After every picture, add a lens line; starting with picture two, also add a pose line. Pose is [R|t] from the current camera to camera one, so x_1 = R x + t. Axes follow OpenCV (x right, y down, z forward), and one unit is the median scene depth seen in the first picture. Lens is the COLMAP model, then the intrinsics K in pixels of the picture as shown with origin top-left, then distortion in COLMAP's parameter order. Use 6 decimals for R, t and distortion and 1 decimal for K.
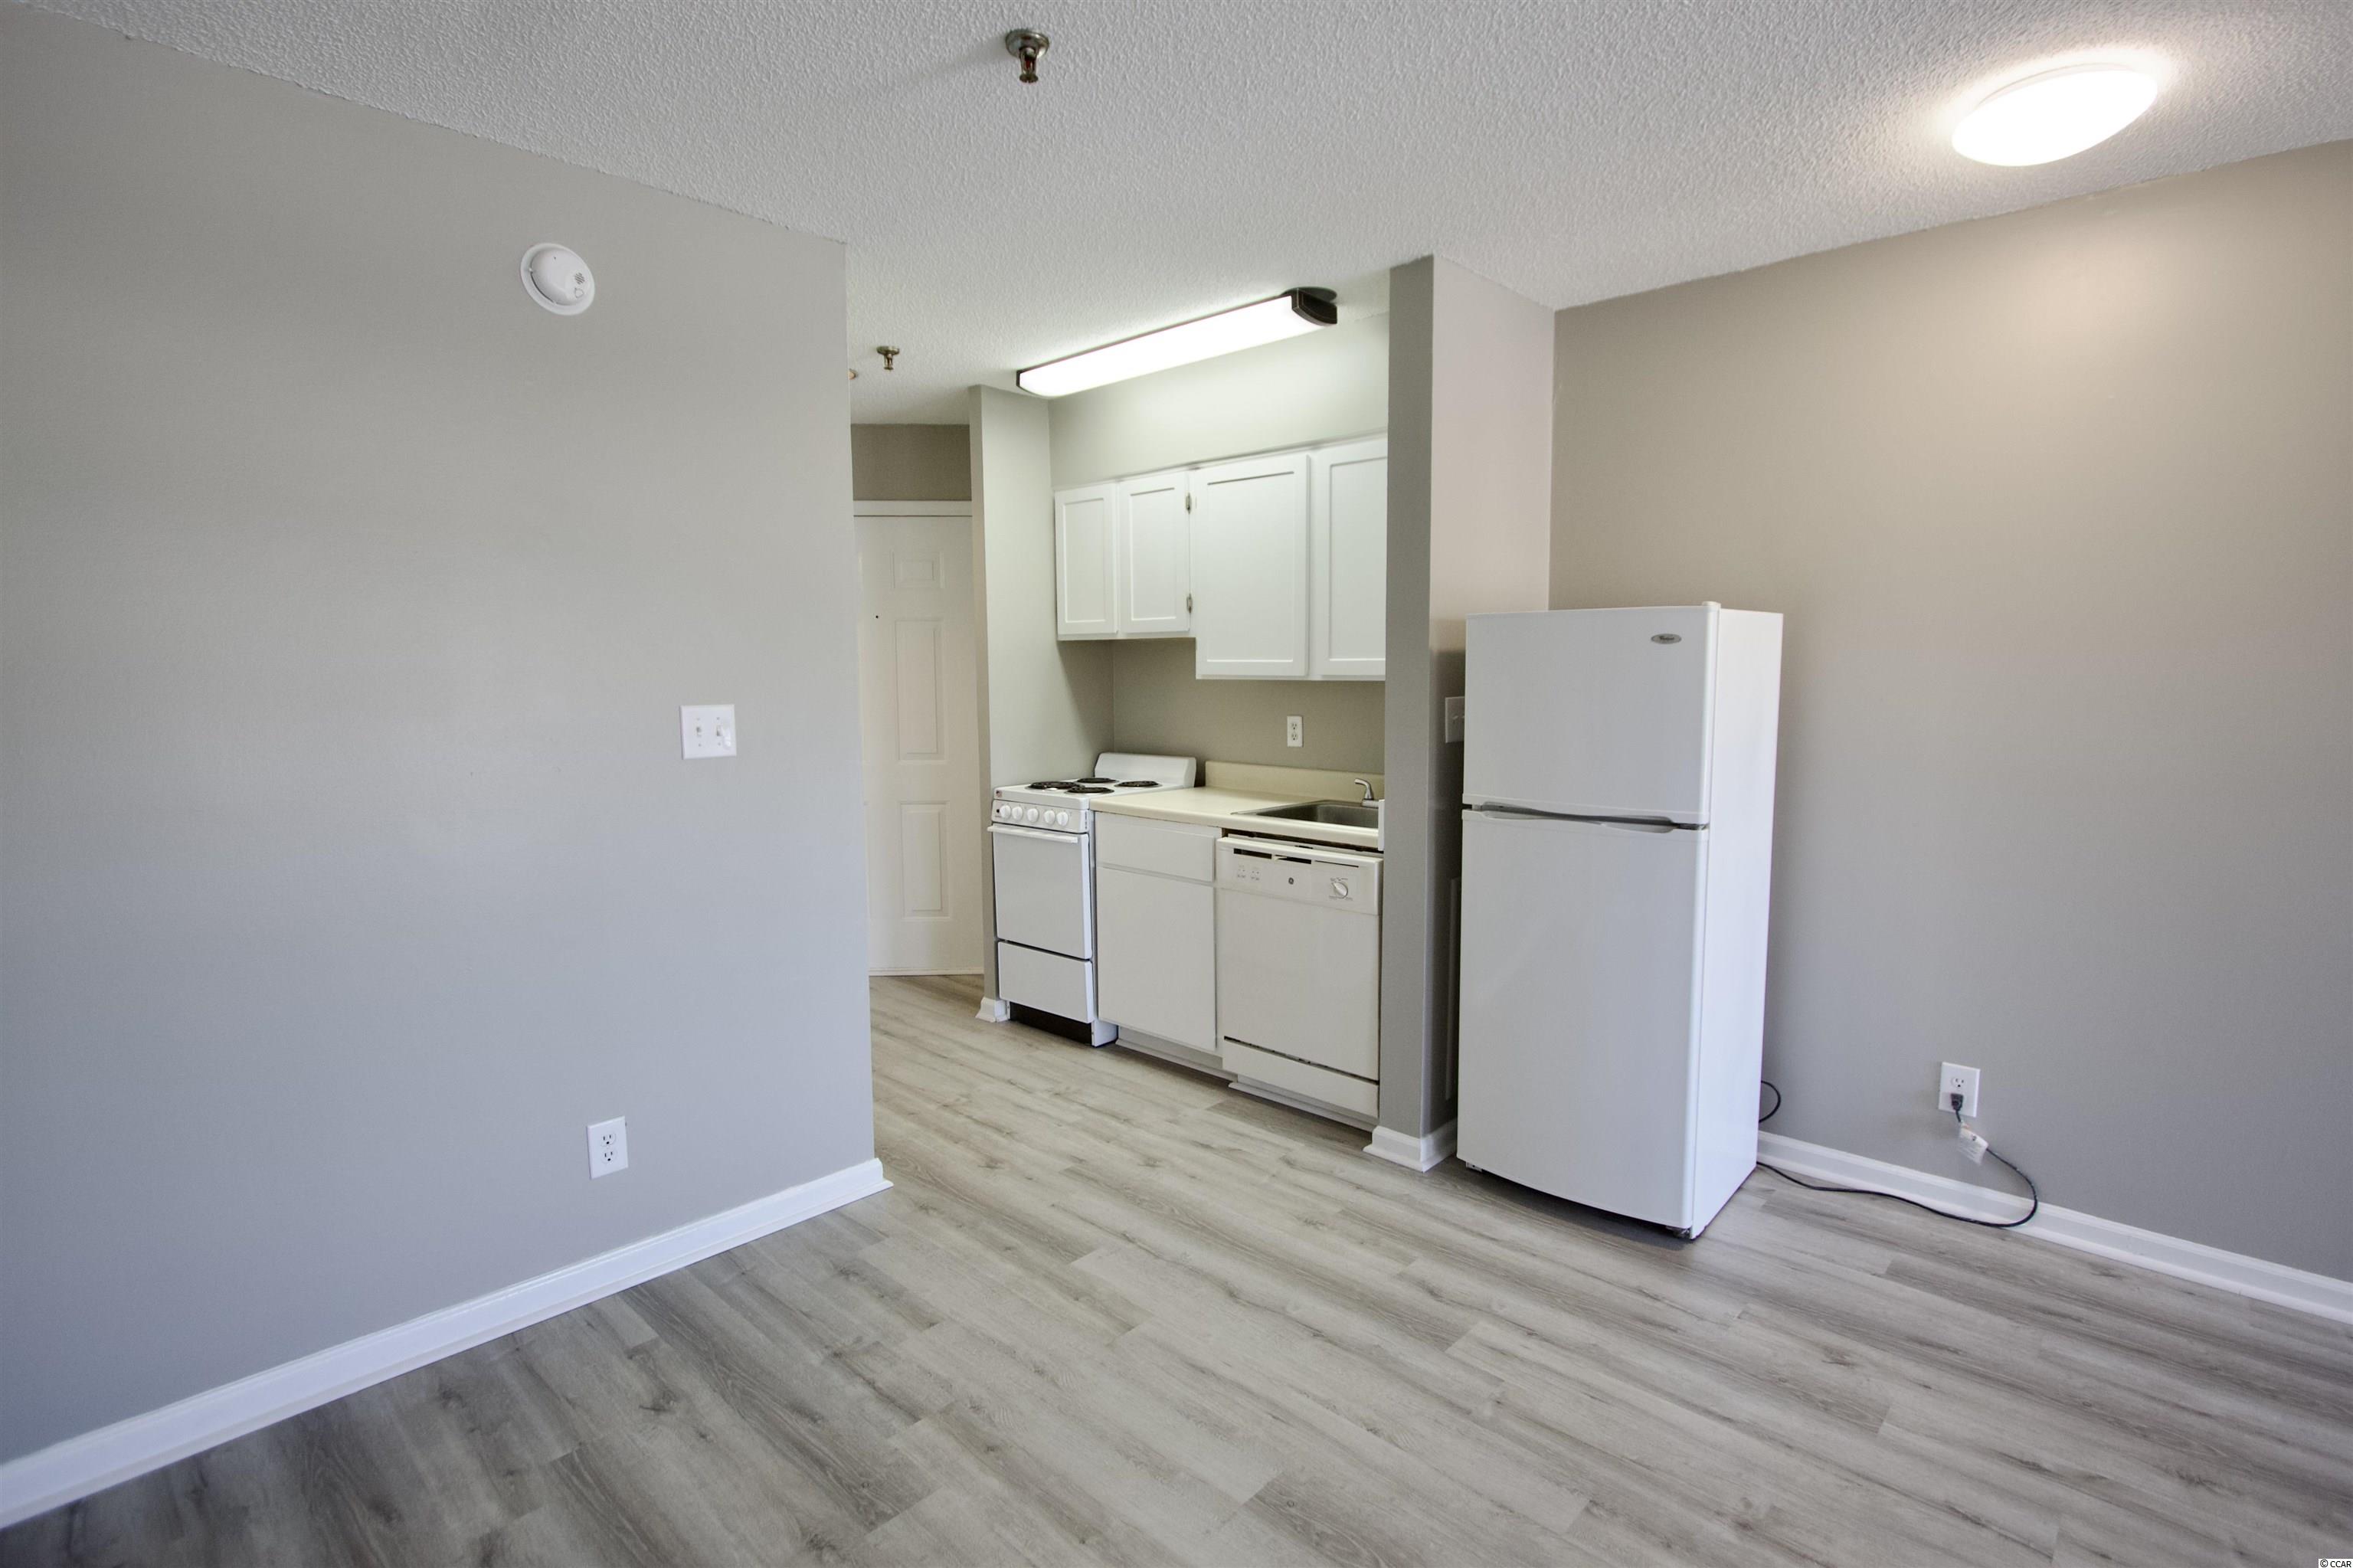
lens RADIAL K [[1126.0, 0, 1217.1], [0, 1126.0, 777.2], [0, 0, 1]] dist [-0.014047, 0.000468]
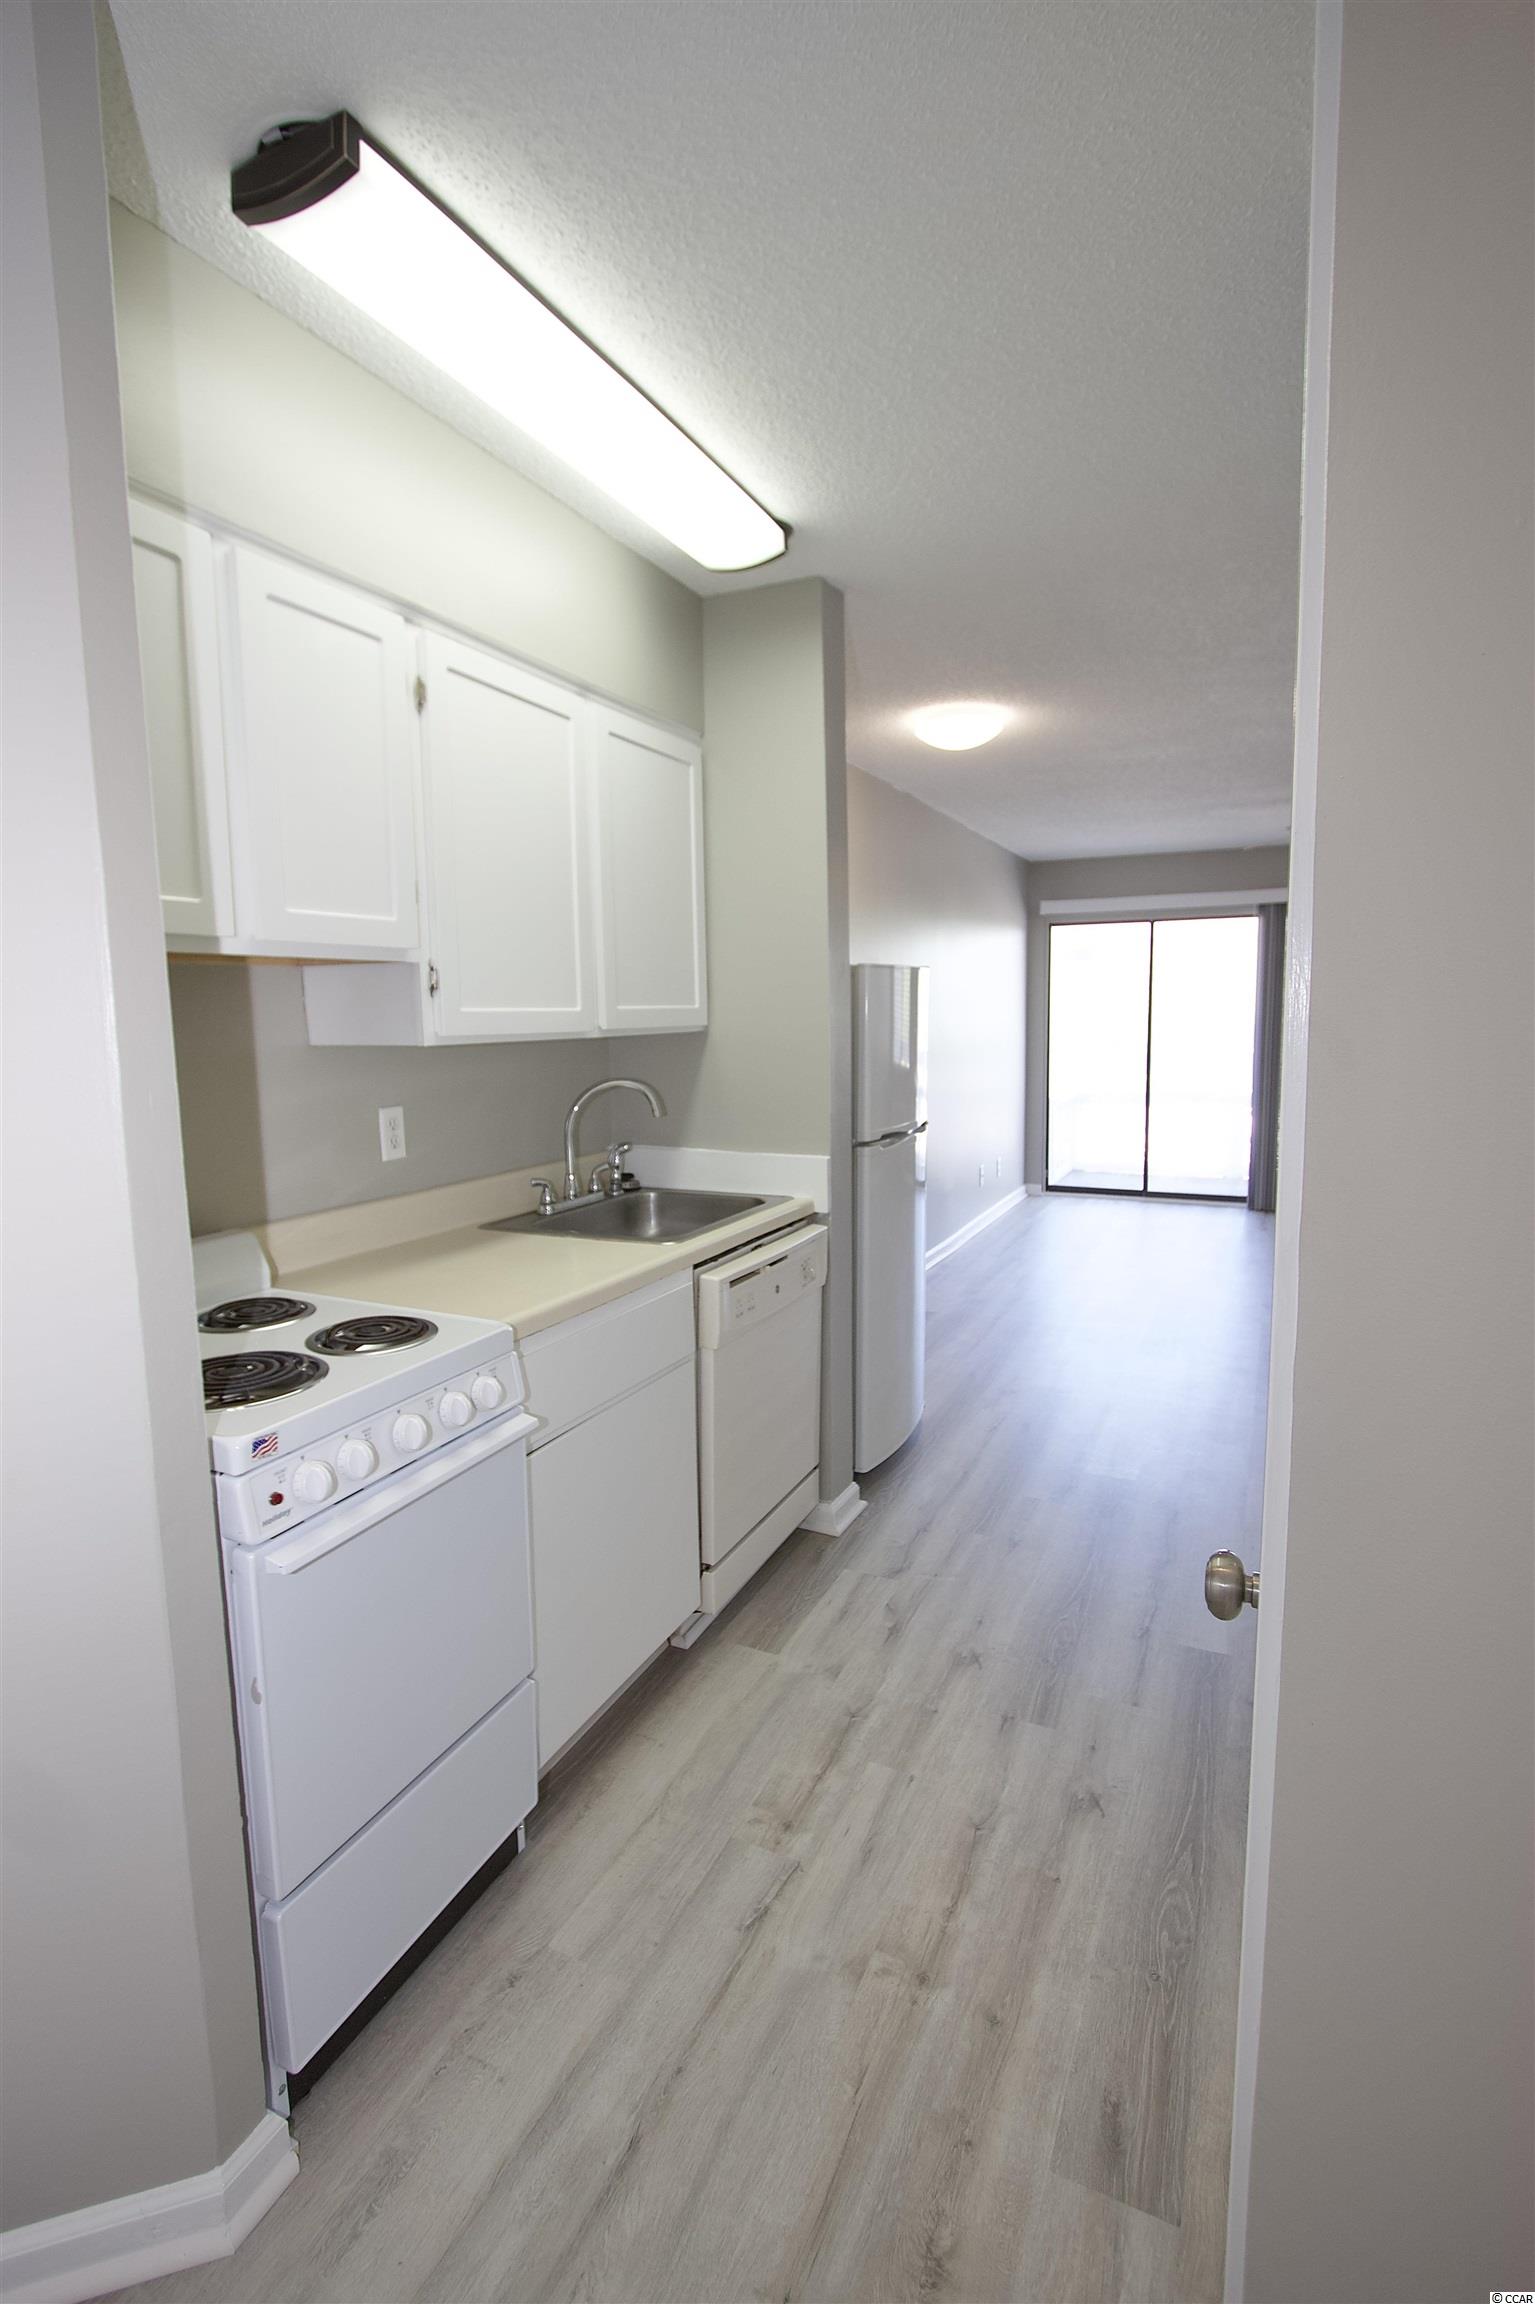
lens RADIAL K [[1081.9, 0, 756.9], [0, 1081.9, 1145.7], [0, 0, 1]] dist [-0.016924, 0.000259]
pose [[-0.281981, -0.112285, 0.952827, -0.680888], [0.111266, 0.982599, 0.148721, -0.127620], [-0.952946, 0.147954, -0.264581, 1.283653]]
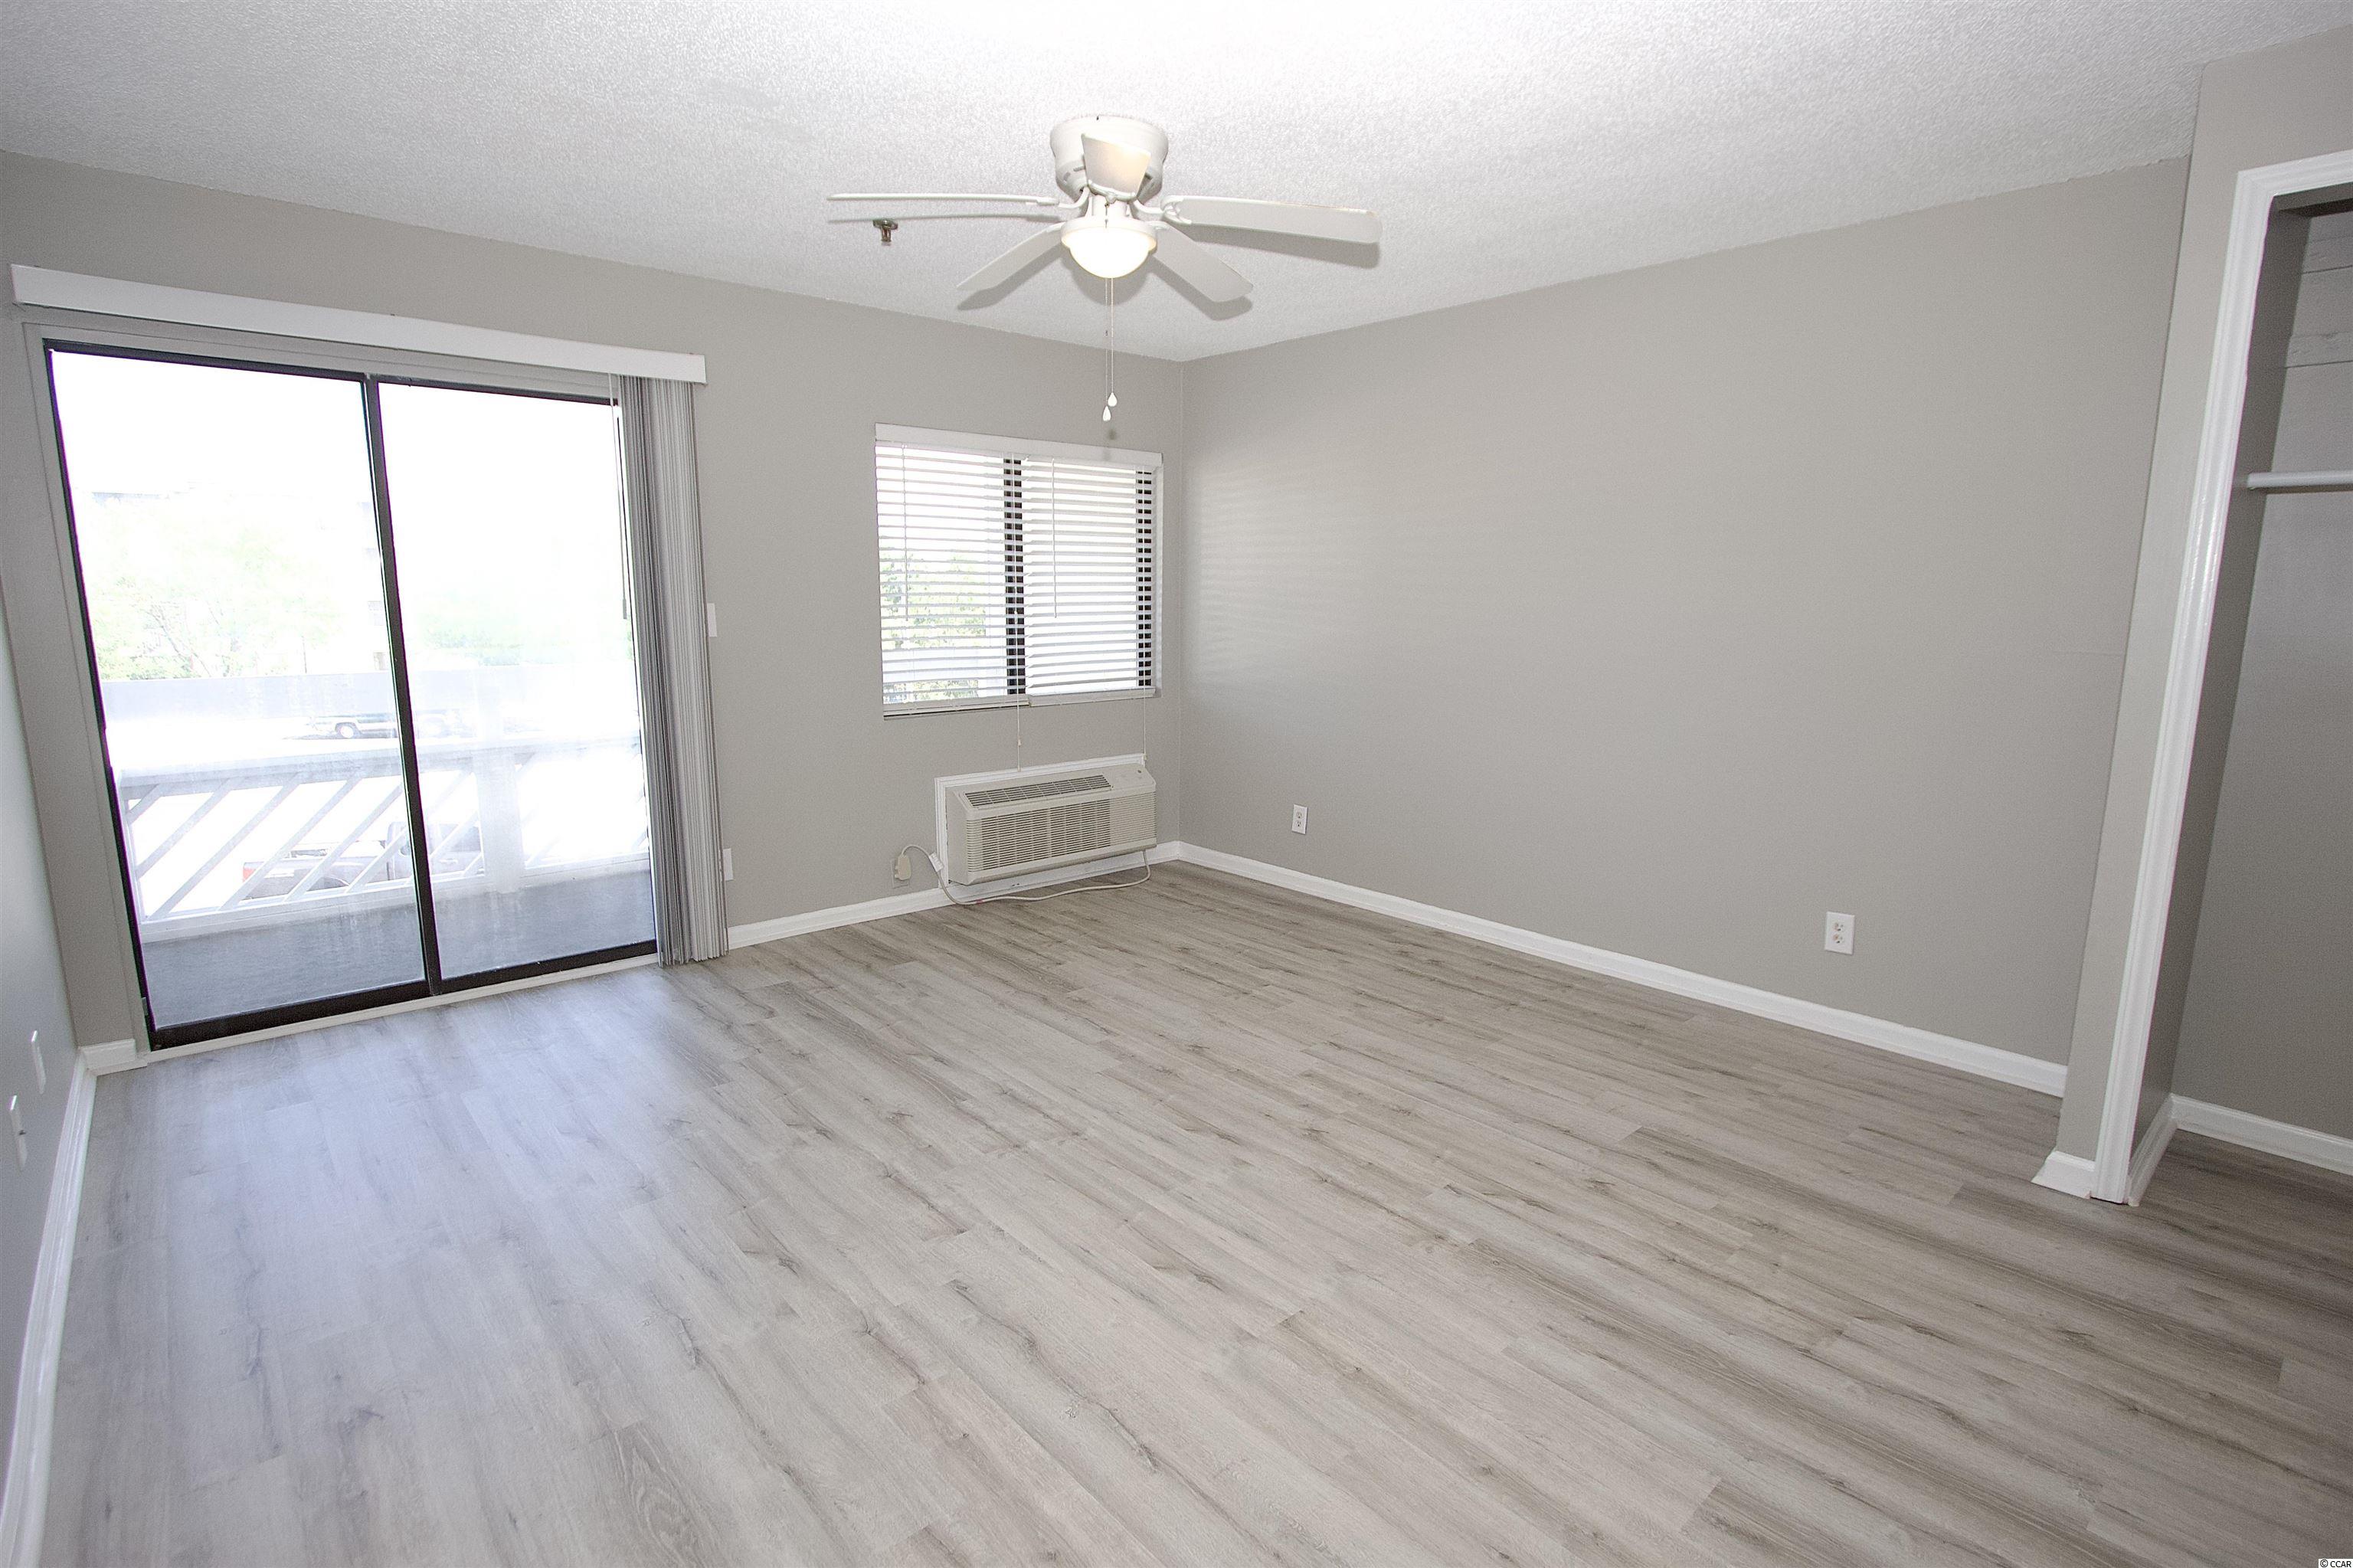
lens RADIAL K [[1123.5, 0, 1196.4], [0, 1123.5, 781.7], [0, 0, 1]] dist [-0.012954, 0.000234]
pose [[-0.995491, -0.022353, 0.092181, 0.514317], [0.002595, 0.965054, 0.262040, -0.067731], [-0.094817, 0.261098, -0.960644, 0.794343]]
